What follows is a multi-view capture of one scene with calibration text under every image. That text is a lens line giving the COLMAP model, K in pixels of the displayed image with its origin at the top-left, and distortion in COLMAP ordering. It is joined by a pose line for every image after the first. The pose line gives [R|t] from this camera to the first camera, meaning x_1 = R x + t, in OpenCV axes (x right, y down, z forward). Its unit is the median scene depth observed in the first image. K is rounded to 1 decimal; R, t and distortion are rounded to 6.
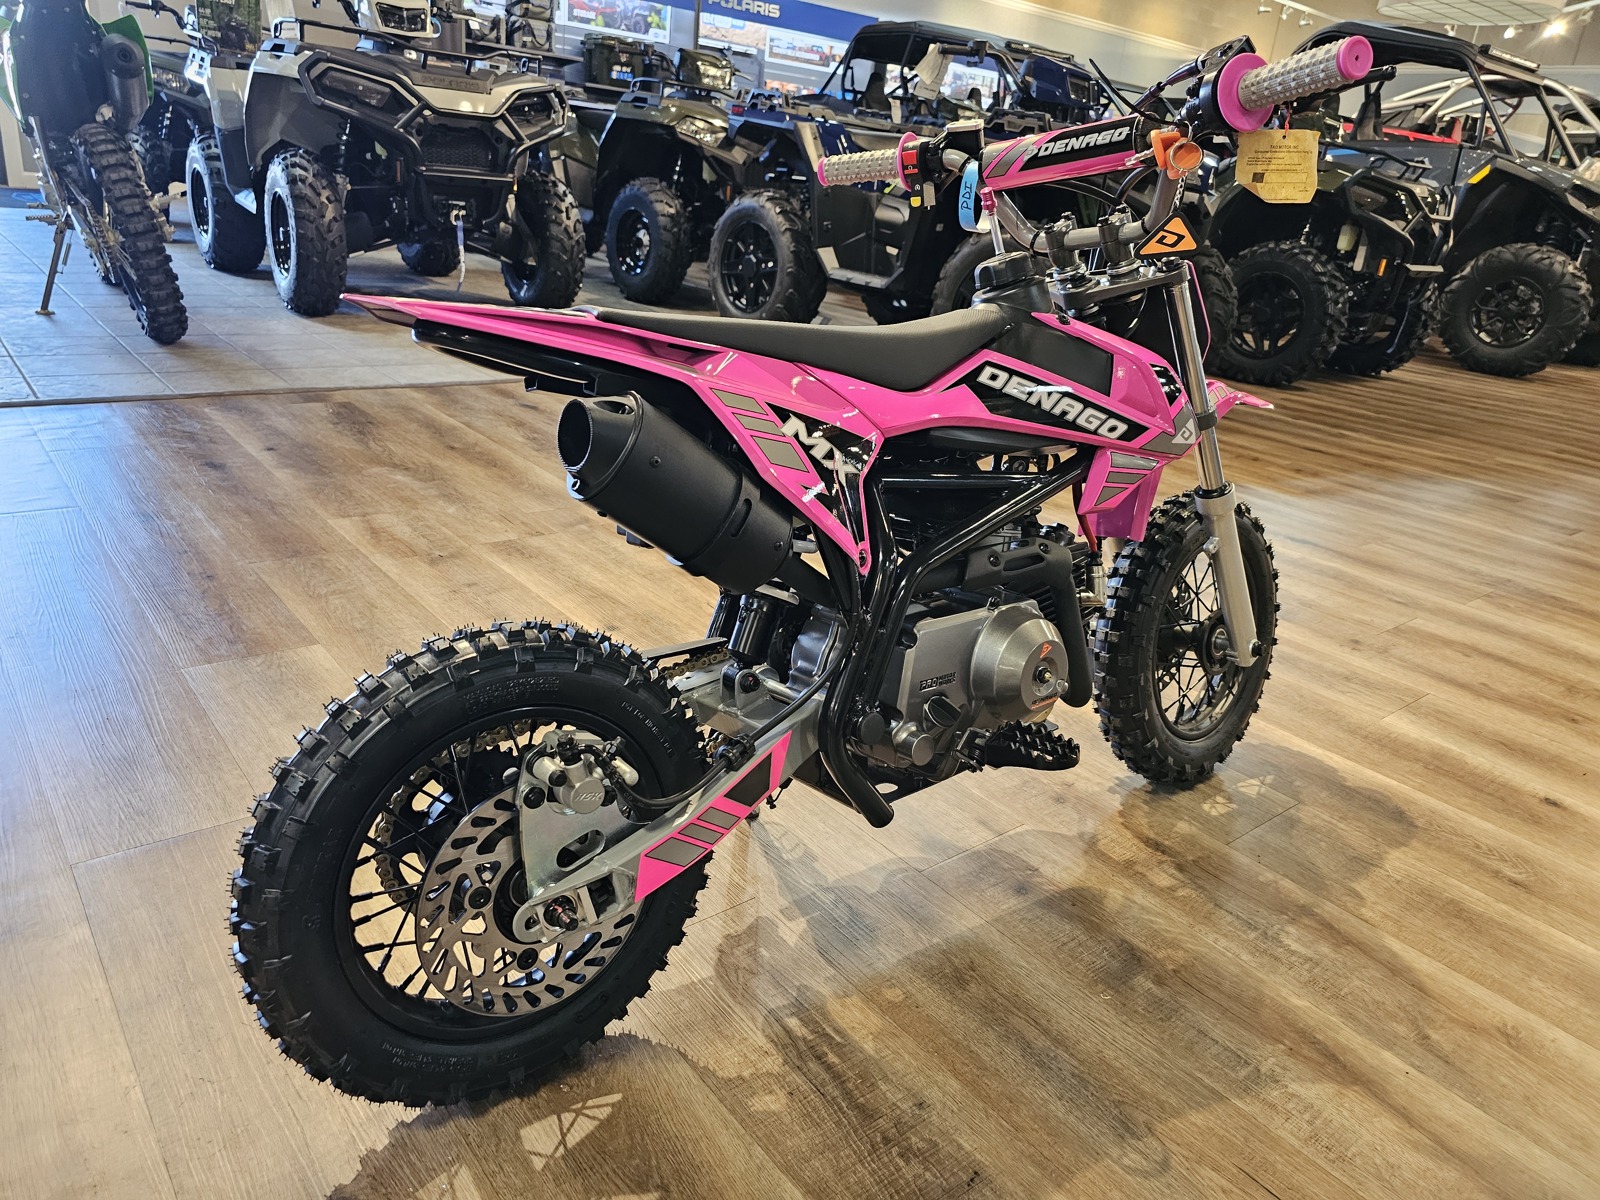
lens RADIAL K [[1090.4, 0, 797.0], [0, 1090.4, 585.4], [0, 0, 1]] dist [0.053610, -0.058951]
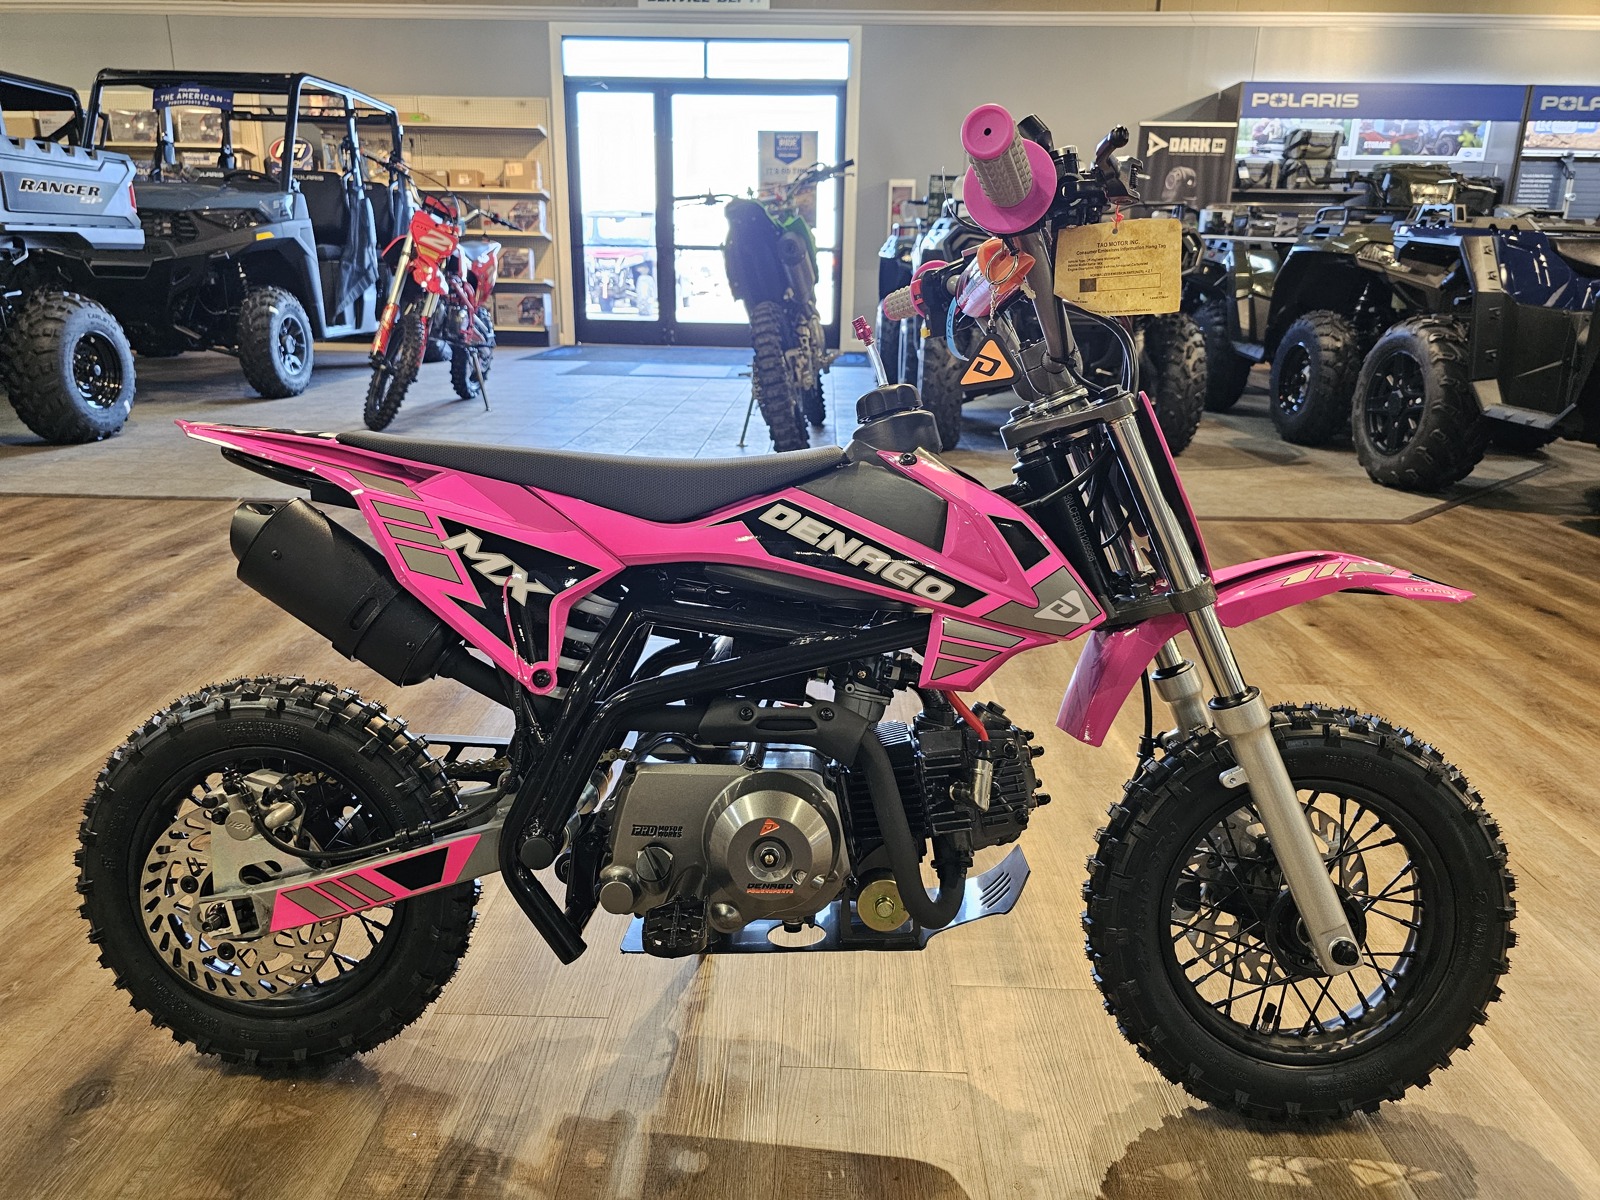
lens RADIAL K [[1090.4, 0, 797.0], [0, 1090.4, 585.4], [0, 0, 1]] dist [0.053610, -0.058951]
pose [[0.749039, 0.101581, -0.654692, 0.193505], [-0.181007, 0.981958, -0.054734, -0.021010], [0.637320, 0.159502, 0.753911, 0.080159]]
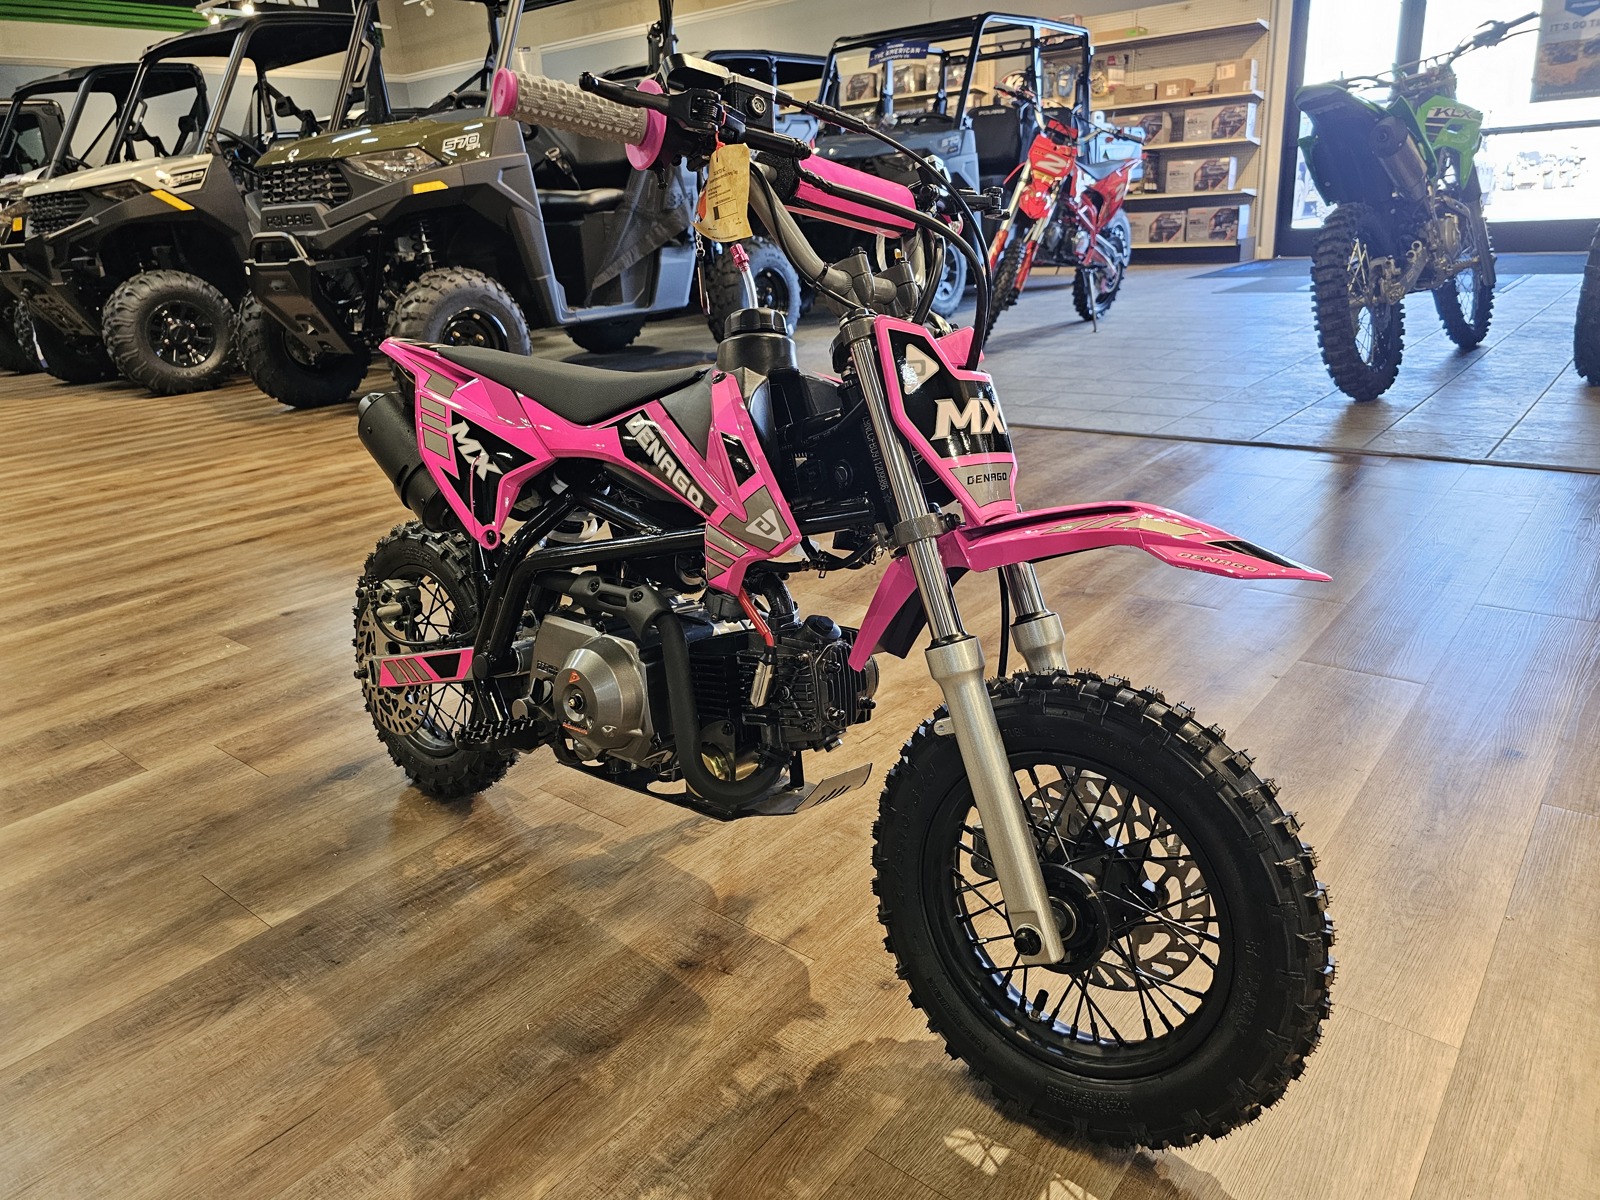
lens RADIAL K [[1090.4, 0, 797.0], [0, 1090.4, 585.4], [0, 0, 1]] dist [0.053610, -0.058951]
pose [[0.173877, 0.220497, -0.959765, 0.307307], [-0.274371, 0.946866, 0.167826, -0.064057], [0.945773, 0.234151, 0.225136, 0.230164]]
